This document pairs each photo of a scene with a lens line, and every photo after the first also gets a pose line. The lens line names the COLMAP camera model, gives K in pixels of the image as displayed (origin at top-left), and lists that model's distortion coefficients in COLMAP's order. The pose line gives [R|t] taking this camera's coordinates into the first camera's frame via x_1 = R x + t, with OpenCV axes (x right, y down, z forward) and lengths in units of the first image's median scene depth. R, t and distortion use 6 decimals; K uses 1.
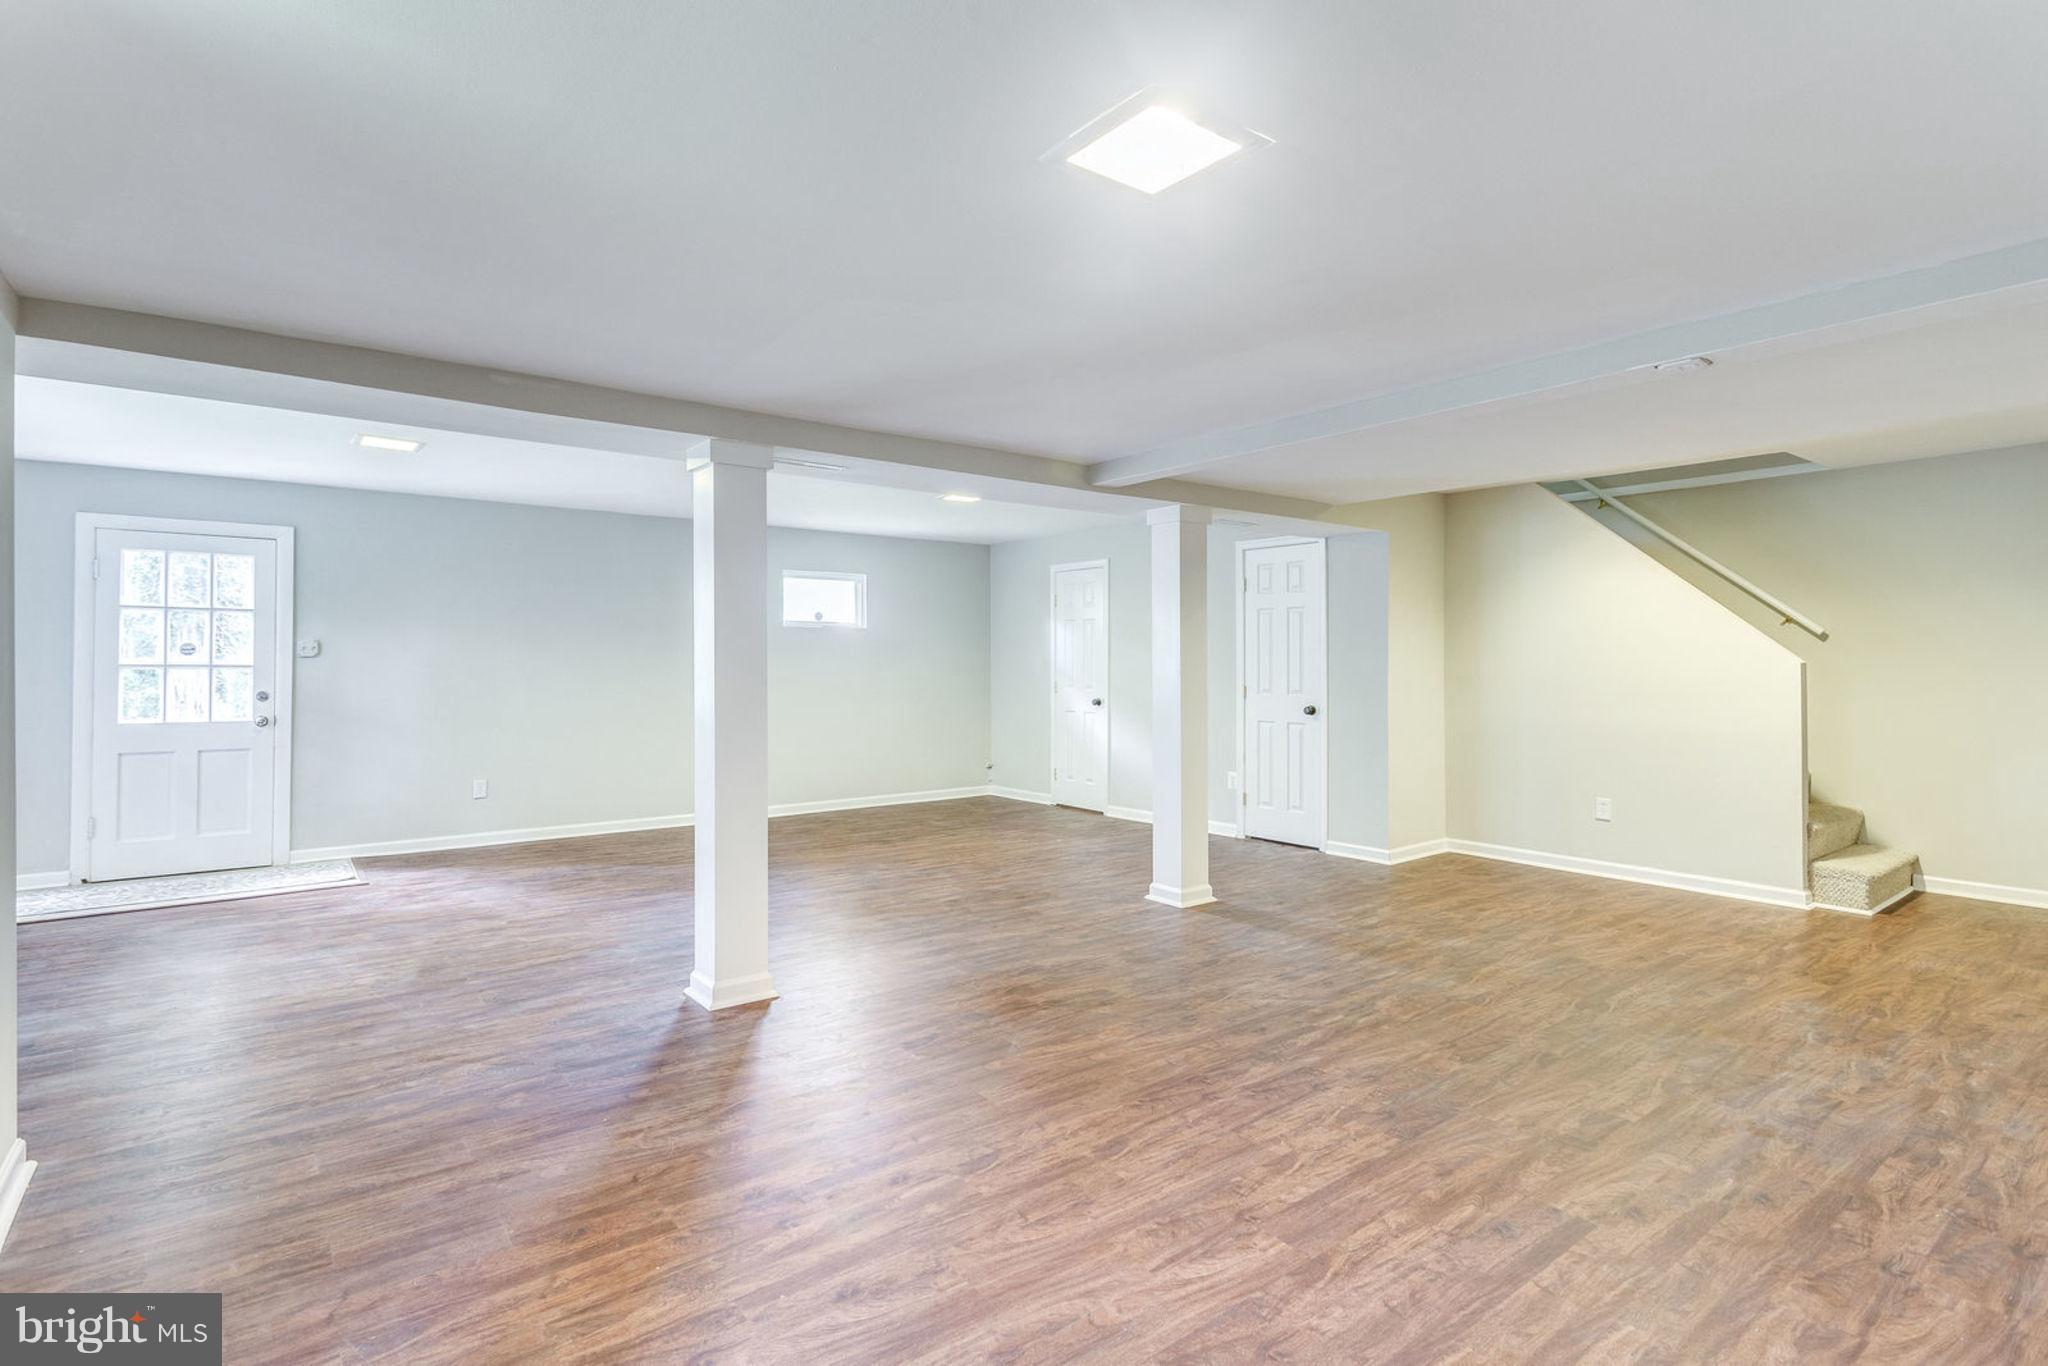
lens RADIAL K [[1007.6, 0, 1008.0], [0, 1007.6, 666.8], [0, 0, 1]] dist [0.002765, 0.000541]
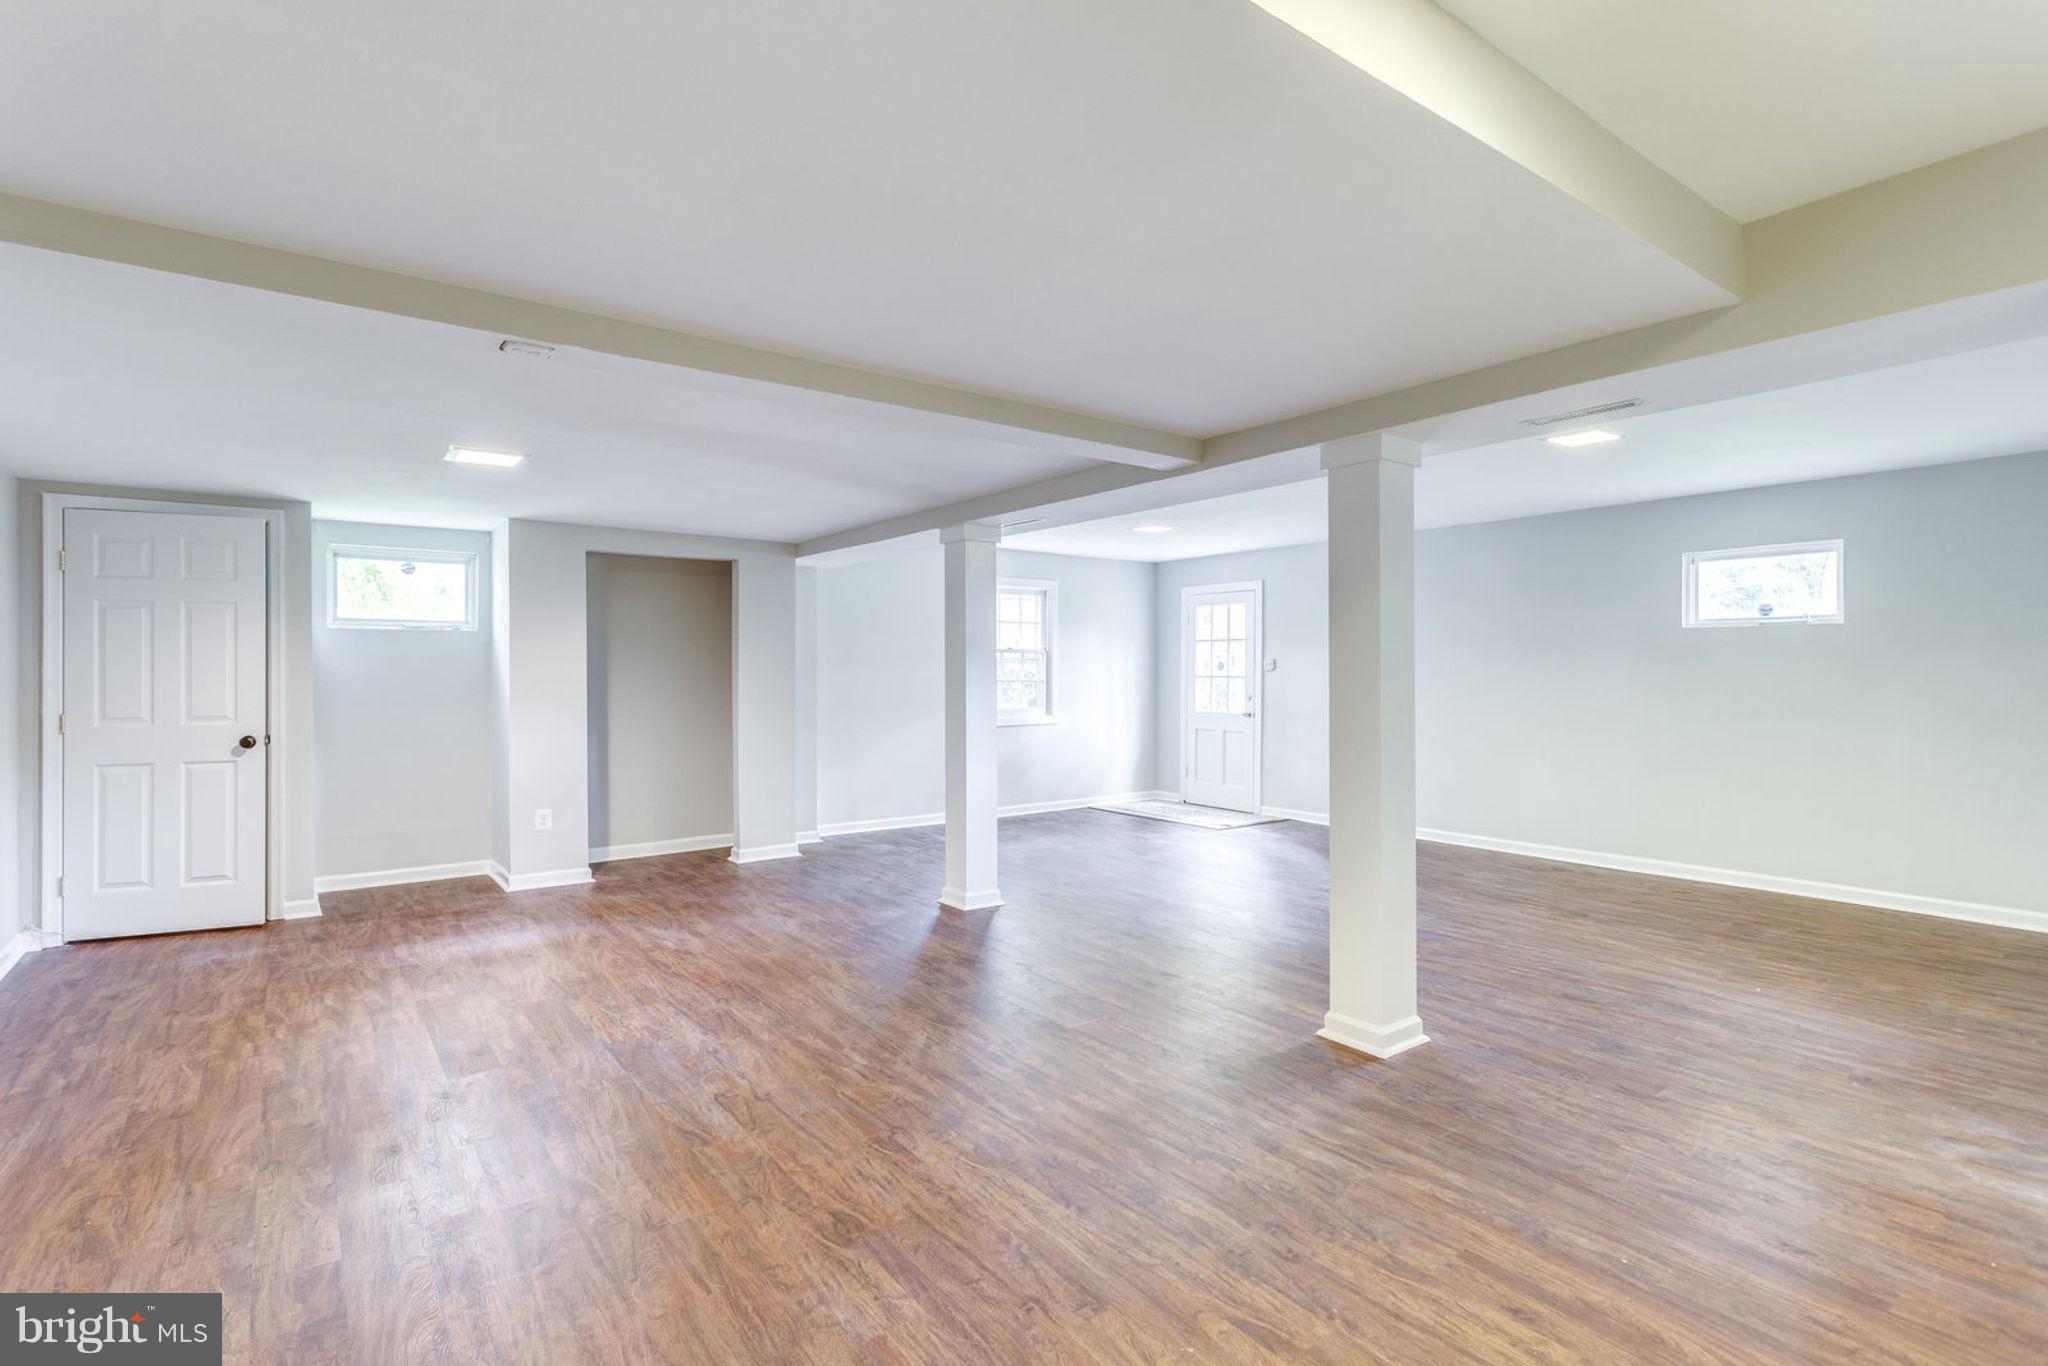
lens RADIAL K [[1007.6, 0, 1009.4], [0, 1007.6, 678.6], [0, 0, 1]] dist [0.002765, 0.000541]
pose [[-0.037965, 0.006981, -0.999255, 1.339417], [-0.004261, 0.999965, 0.007148, -0.012931], [0.999270, 0.004529, -0.037933, 1.255455]]
